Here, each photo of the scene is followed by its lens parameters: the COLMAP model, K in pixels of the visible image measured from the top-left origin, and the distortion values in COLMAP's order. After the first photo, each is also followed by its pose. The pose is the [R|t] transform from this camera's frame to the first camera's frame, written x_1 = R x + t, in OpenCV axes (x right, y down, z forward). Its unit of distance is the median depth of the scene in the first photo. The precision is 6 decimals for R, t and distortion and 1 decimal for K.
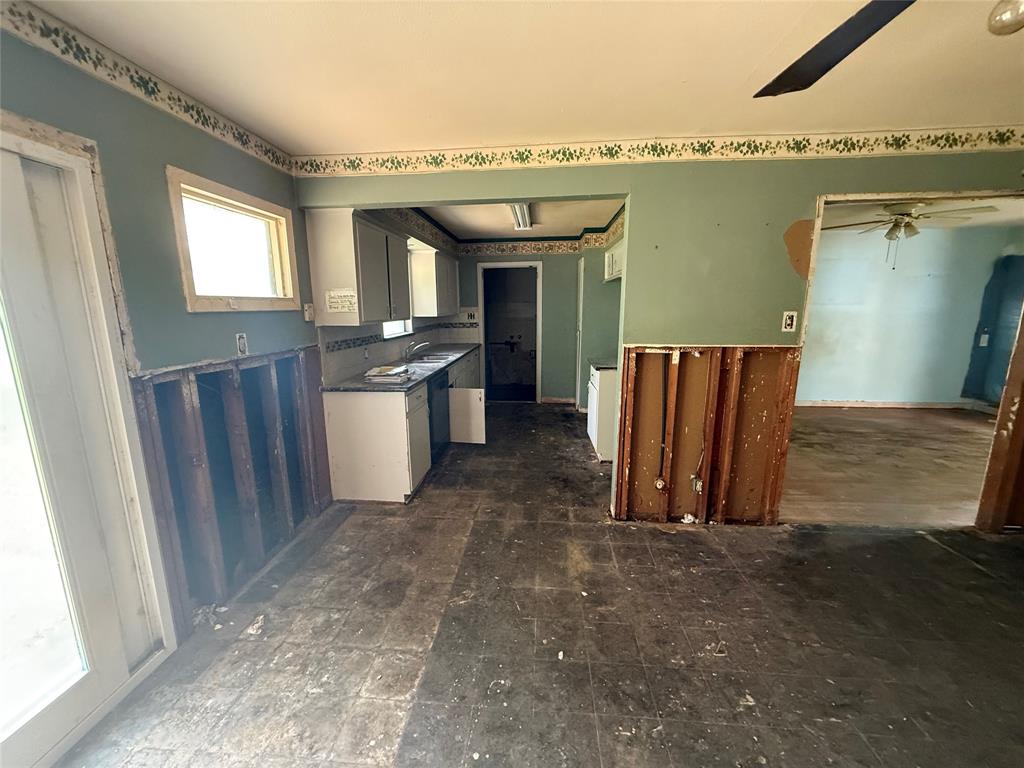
lens RADIAL K [[406.9, 0, 508.4], [0, 406.9, 382.8], [0, 0, 1]] dist [-0.001089, 0.000170]
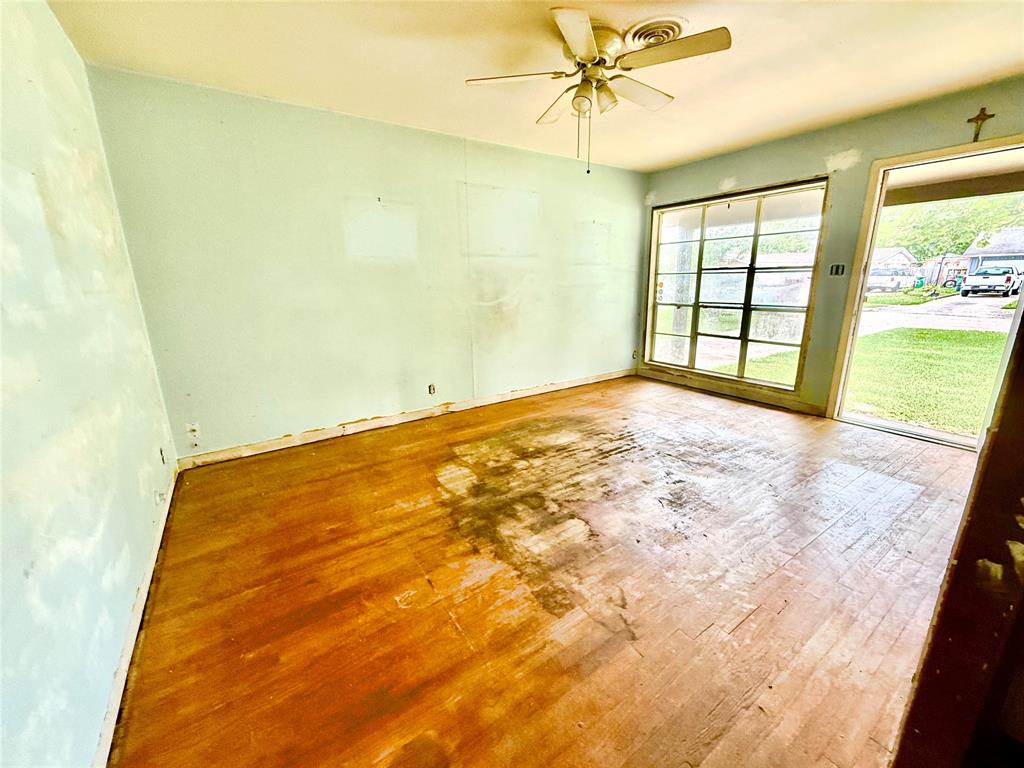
lens RADIAL K [[406.9, 0, 503.0], [0, 406.9, 388.2], [0, 0, 1]] dist [-0.001089, 0.000170]
pose [[0.785991, -0.171142, 0.594078, 0.753384], [0.132637, 0.985226, 0.108340, -0.105835], [-0.603843, -0.006357, 0.797078, 0.987950]]
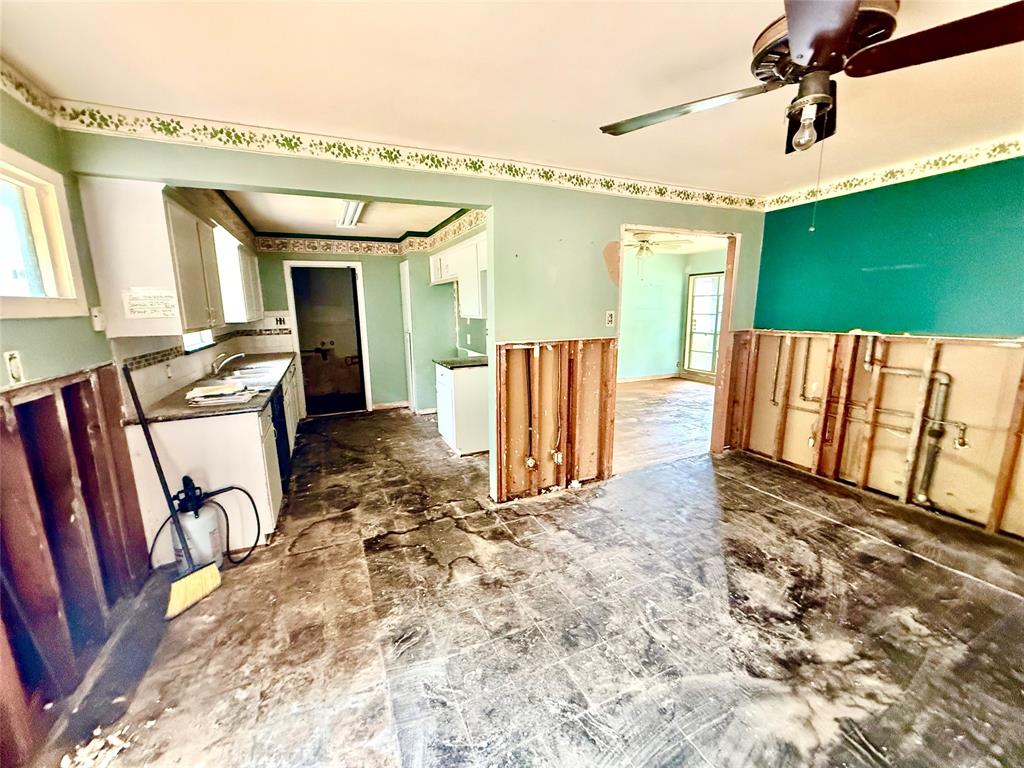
lens RADIAL K [[406.9, 0, 509.0], [0, 406.9, 382.3], [0, 0, 1]] dist [-0.001089, 0.000170]
pose [[0.872507, -0.093936, 0.479486, -0.226752], [0.097951, 0.995051, 0.016700, -0.001259], [-0.478682, 0.032395, 0.877390, 0.020920]]
